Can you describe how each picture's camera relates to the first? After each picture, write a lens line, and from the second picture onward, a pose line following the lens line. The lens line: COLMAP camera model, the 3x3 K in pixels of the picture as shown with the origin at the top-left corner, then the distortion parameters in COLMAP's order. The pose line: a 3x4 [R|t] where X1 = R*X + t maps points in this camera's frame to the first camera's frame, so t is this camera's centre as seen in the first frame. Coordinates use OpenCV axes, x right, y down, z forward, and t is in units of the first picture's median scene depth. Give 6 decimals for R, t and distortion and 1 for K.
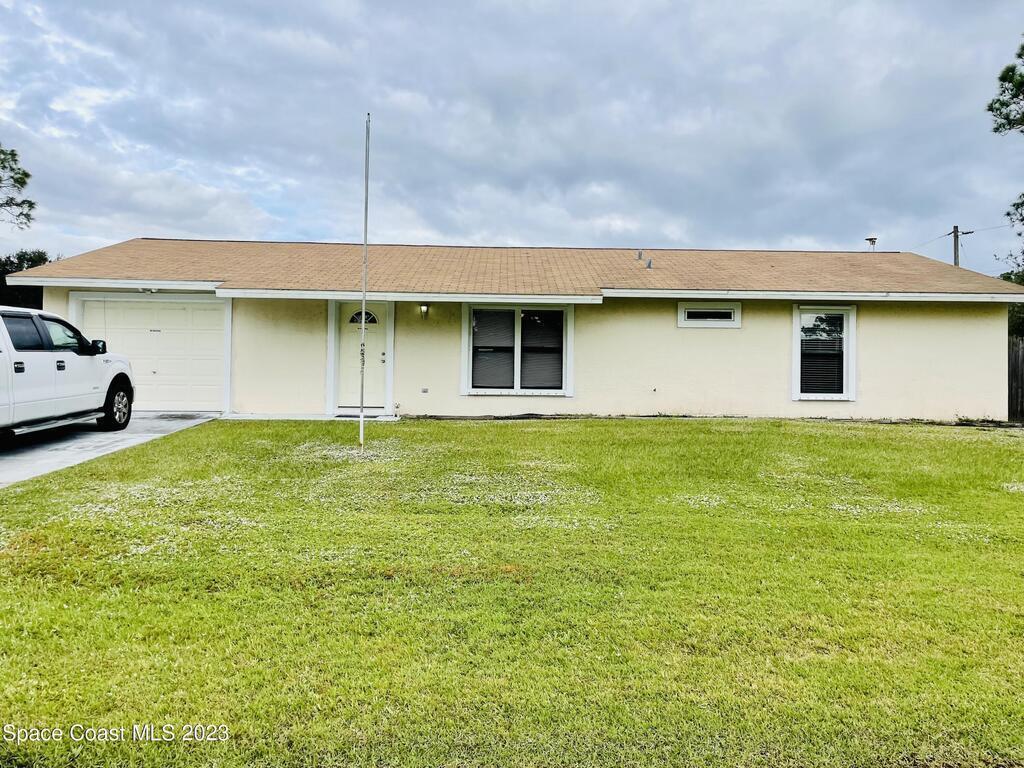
lens RADIAL K [[787.4, 0, 530.6], [0, 787.4, 382.2], [0, 0, 1]] dist [0.076589, -0.065155]
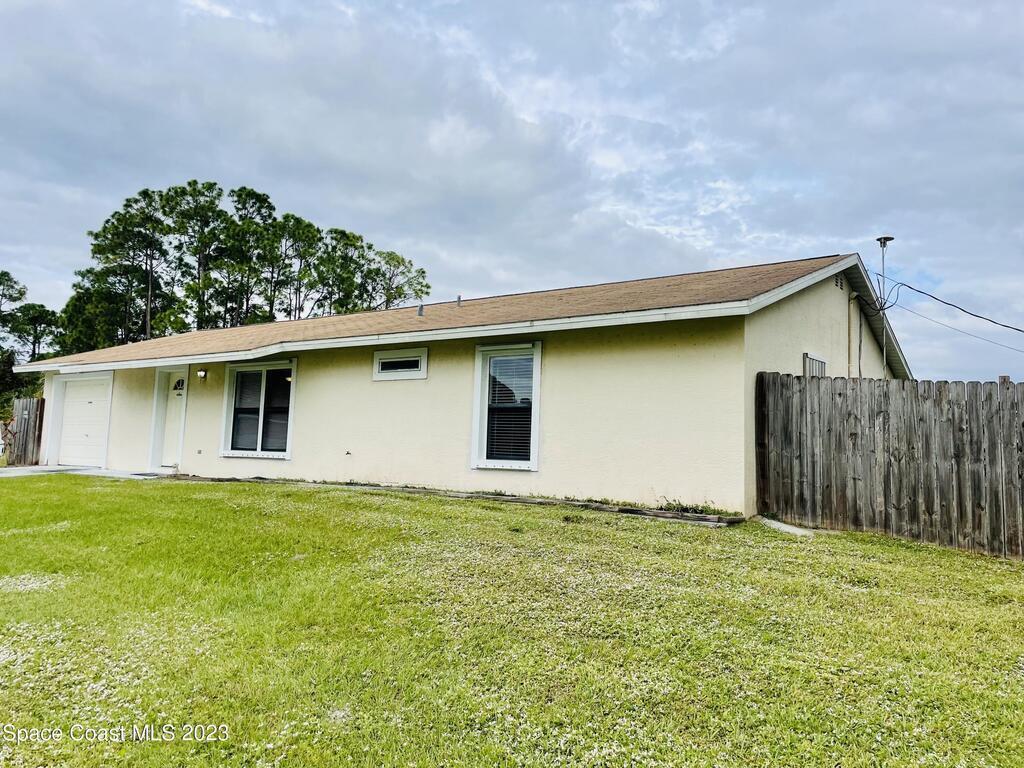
lens RADIAL K [[787.4, 0, 536.4], [0, 787.4, 393.3], [0, 0, 1]] dist [0.076589, -0.065155]
pose [[0.786961, -0.034909, -0.616015, 0.868236], [-0.013722, 0.997161, -0.074038, 0.005577], [0.616850, 0.066718, 0.784248, 0.438604]]
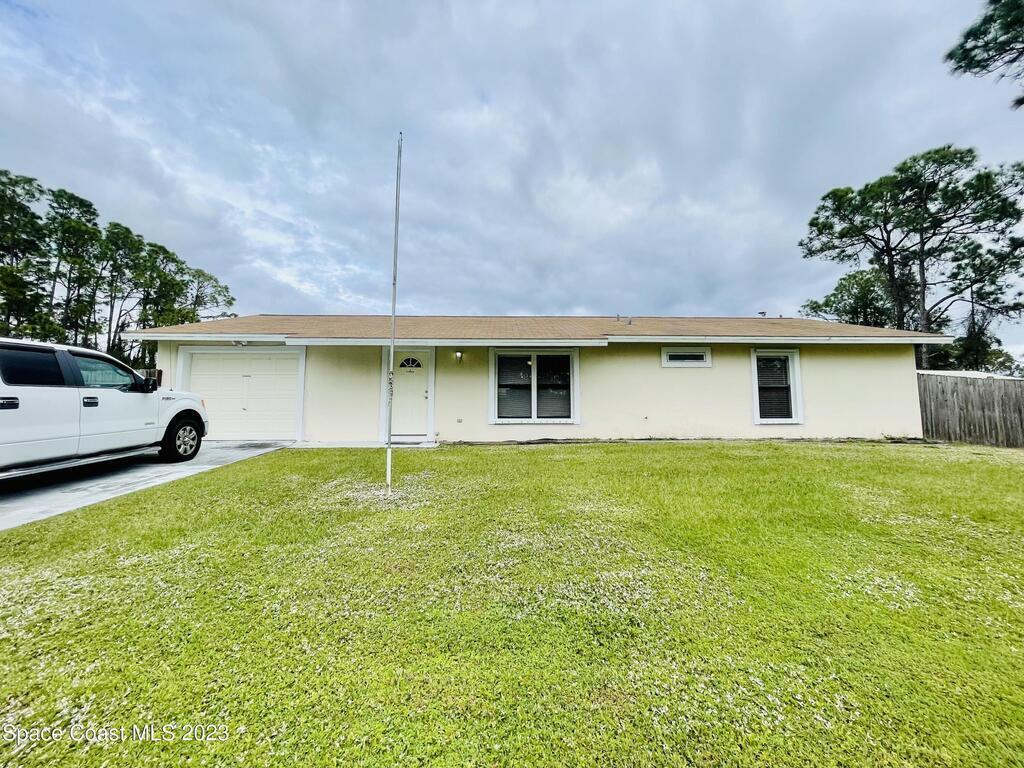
lens RADIAL K [[416.2, 0, 514.8], [0, 416.2, 381.0], [0, 0, 1]] dist [-0.002448, 0.001269]
pose [[0.999897, -0.014261, -0.001324, -0.046164], [0.014115, 0.996883, -0.077615, 0.000402], [0.002427, 0.077588, 0.996983, 0.347741]]
